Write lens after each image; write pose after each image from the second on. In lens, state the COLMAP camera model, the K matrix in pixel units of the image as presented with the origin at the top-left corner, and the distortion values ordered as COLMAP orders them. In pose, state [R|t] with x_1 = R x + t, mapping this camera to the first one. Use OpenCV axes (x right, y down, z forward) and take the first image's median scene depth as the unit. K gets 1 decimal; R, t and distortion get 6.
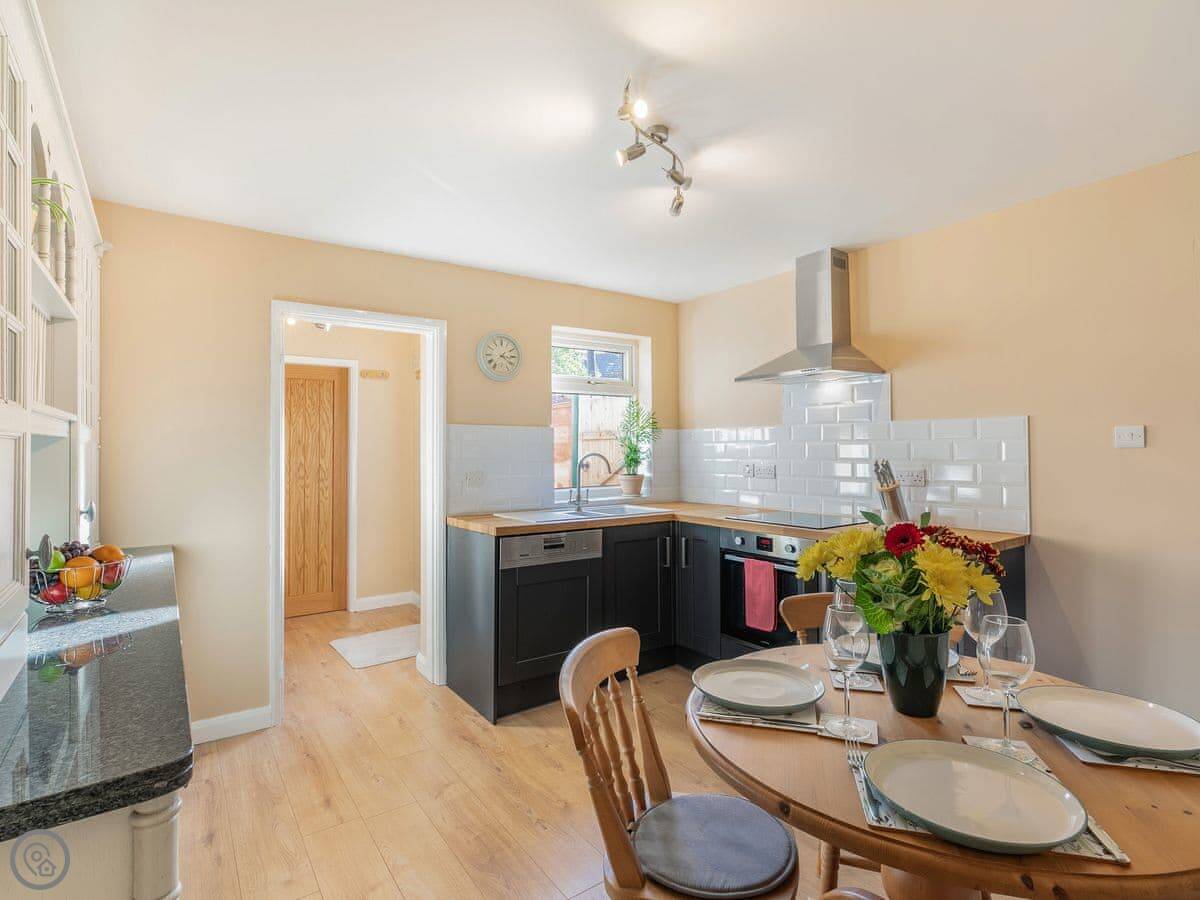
lens RADIAL K [[615.8, 0, 598.1], [0, 615.8, 444.6], [0, 0, 1]] dist [-0.031814, -0.000040]
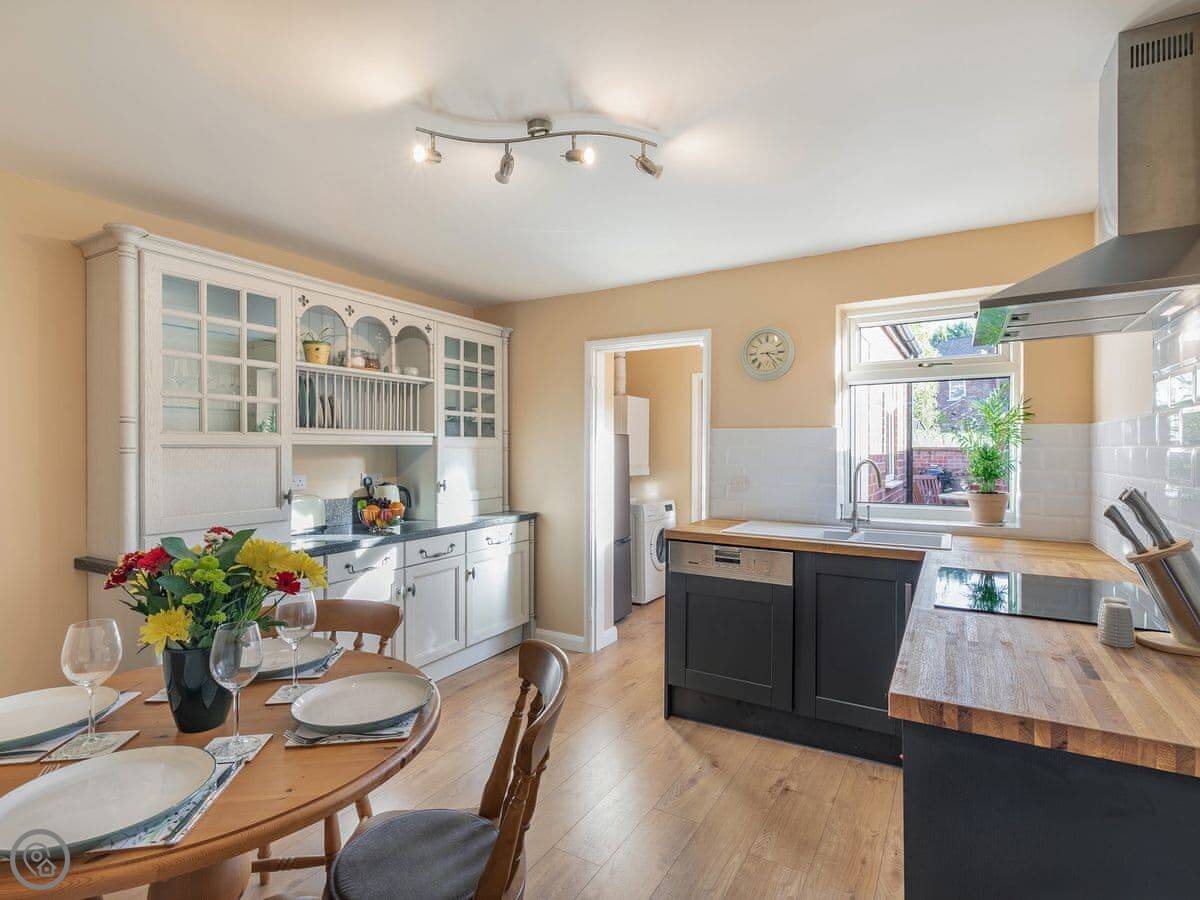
lens RADIAL K [[601.3, 0, 601.9], [0, 601.3, 451.8], [0, 0, 1]] dist [-0.006775, 0.000926]
pose [[0.400453, 0.007330, -0.916288, 0.597426], [0.003368, 0.999949, 0.009471, -0.004708], [0.916311, -0.006879, 0.400408, 0.422251]]
